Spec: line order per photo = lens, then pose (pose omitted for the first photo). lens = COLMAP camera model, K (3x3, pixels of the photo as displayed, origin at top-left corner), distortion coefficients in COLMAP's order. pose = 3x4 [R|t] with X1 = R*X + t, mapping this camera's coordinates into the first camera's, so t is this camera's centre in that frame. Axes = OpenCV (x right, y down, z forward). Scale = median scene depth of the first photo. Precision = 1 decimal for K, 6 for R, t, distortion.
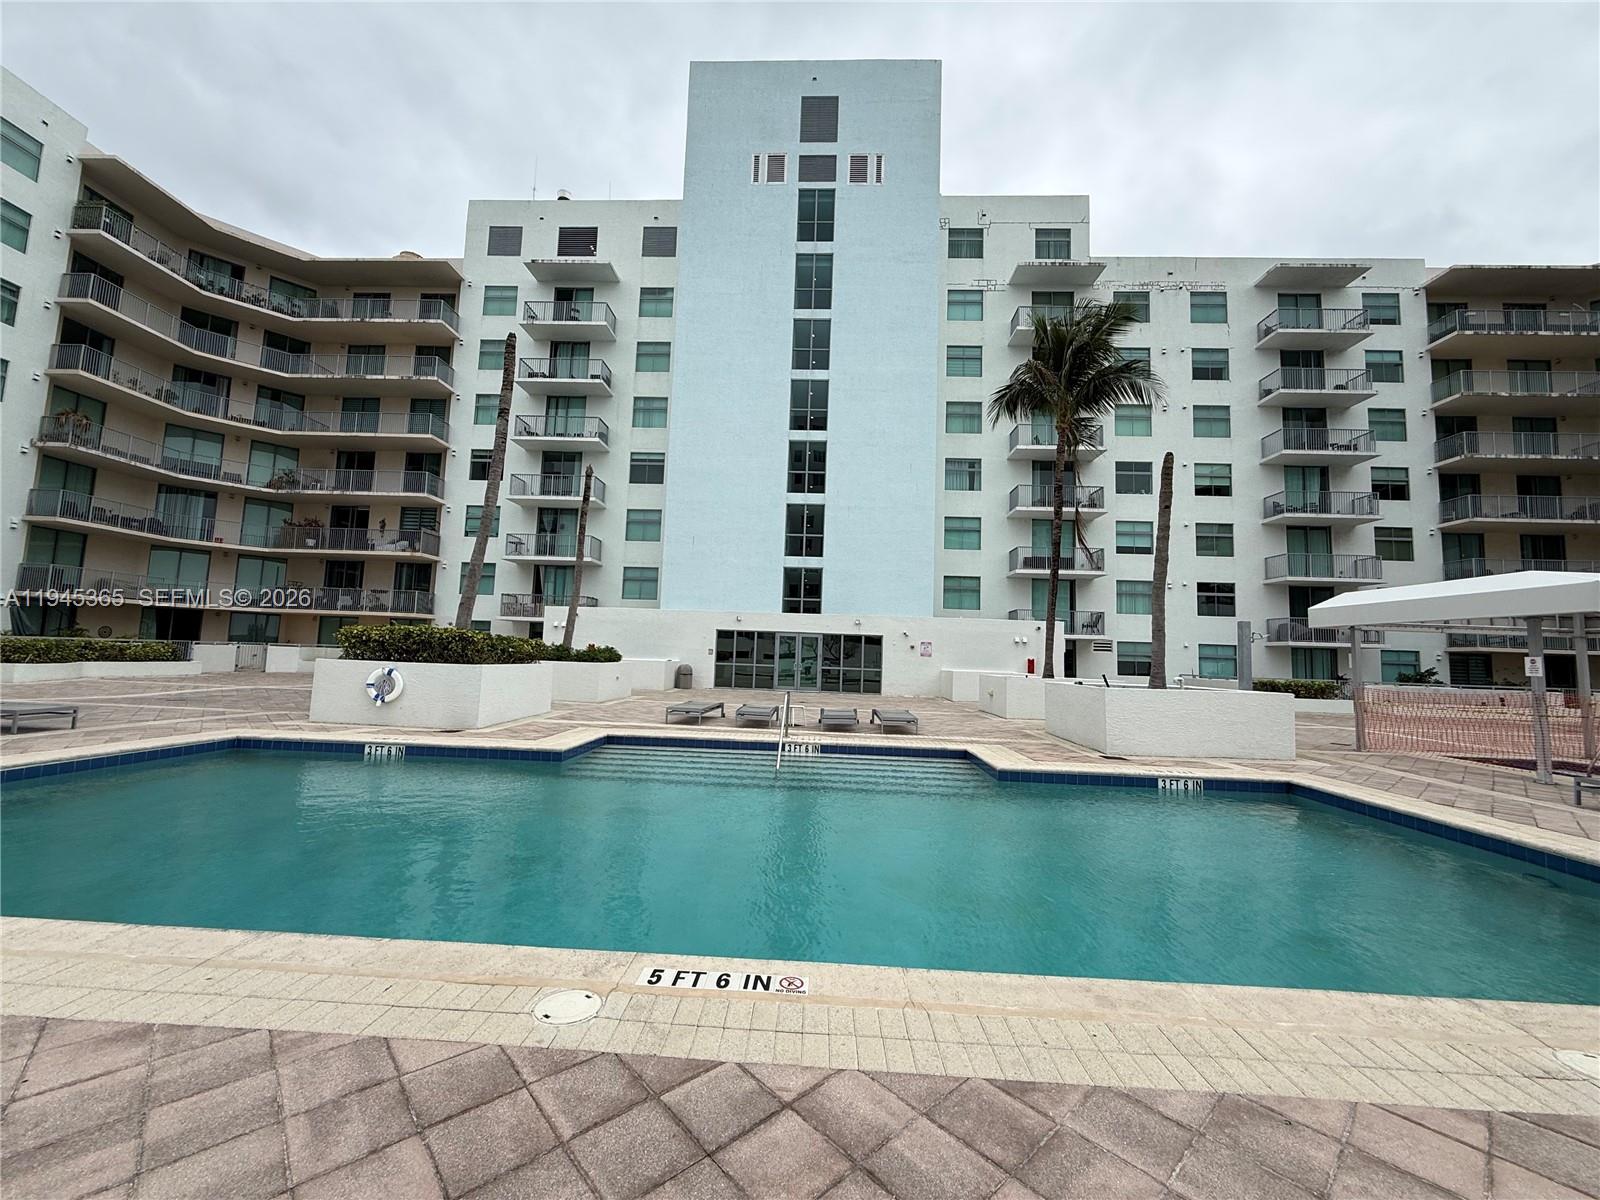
lens RADIAL K [[665.0, 0, 800.0], [0, 665.0, 600.0], [0, 0, 1]] dist [0.008130, 0.000099]
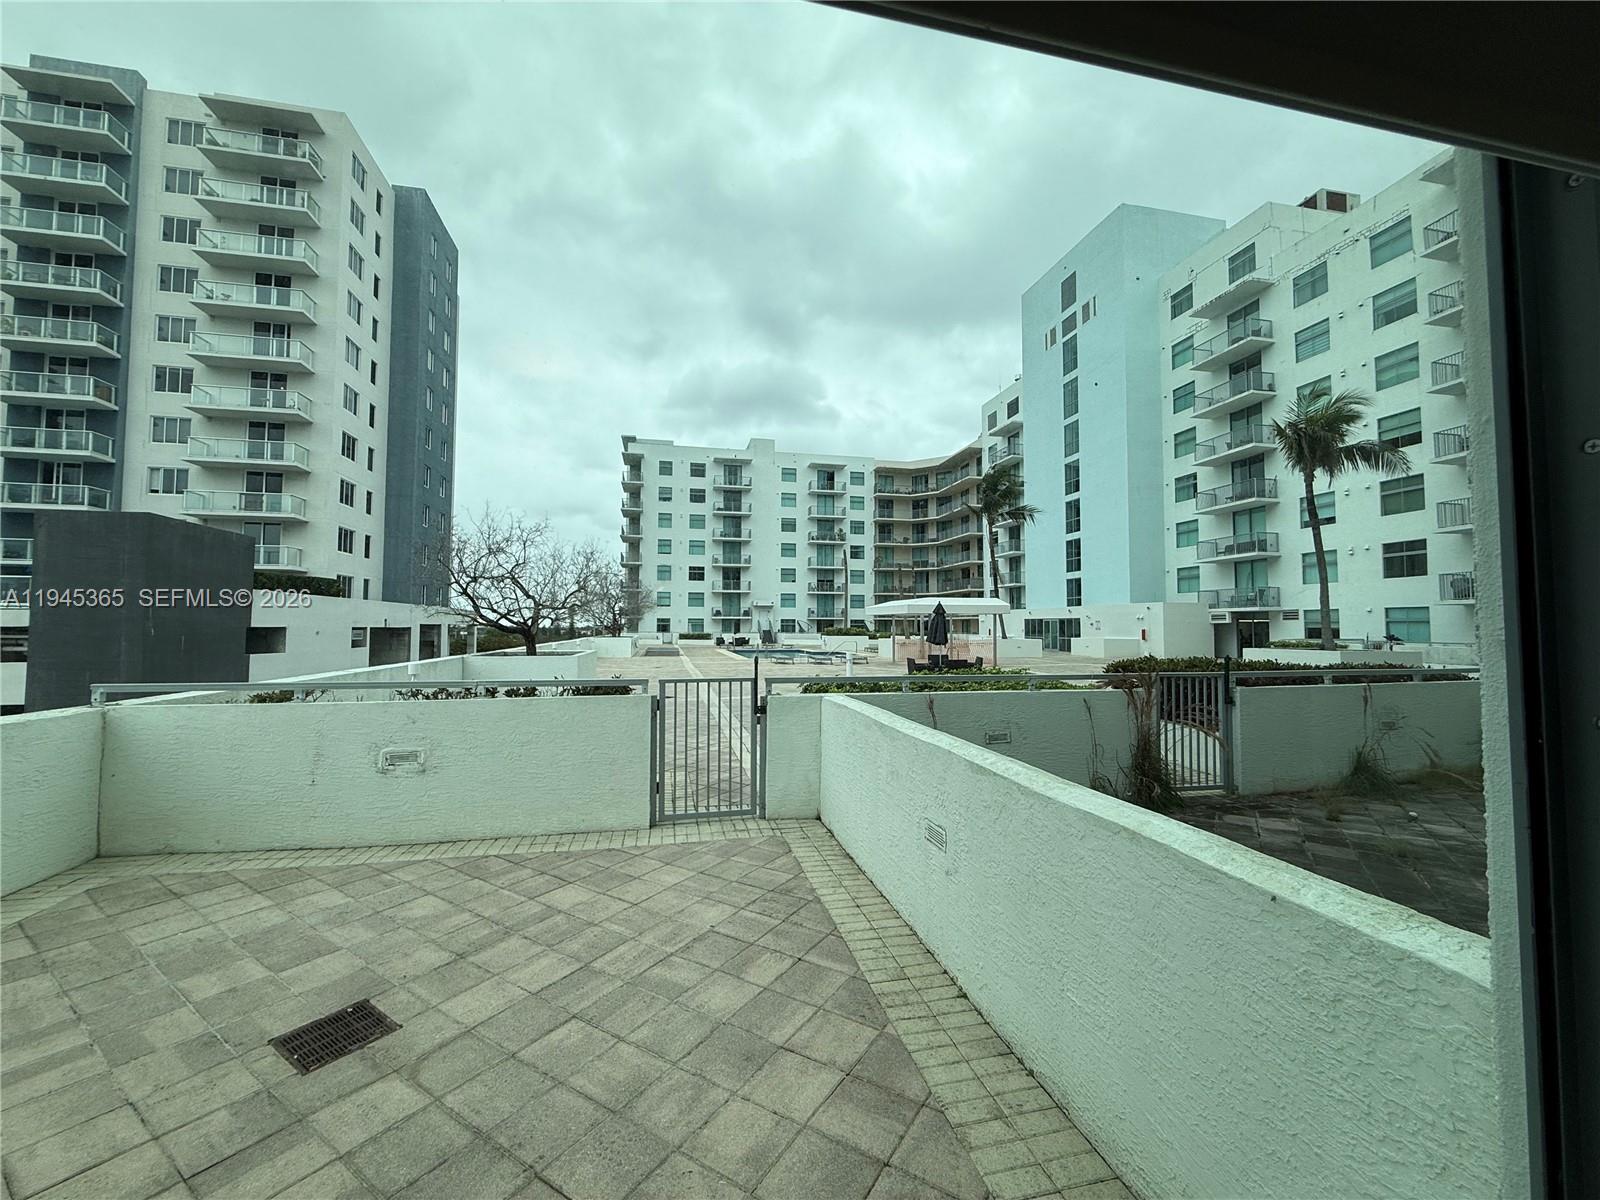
lens RADIAL K [[637.2, 0, 800.0], [0, 637.2, 600.0], [0, 0, 1]] dist [-0.000545, 0.000009]
pose [[0.250040, -0.077238, -0.965150, 1.272844], [0.091407, 0.994244, -0.055886, 0.028489], [0.963911, -0.074248, 0.255661, -0.051037]]
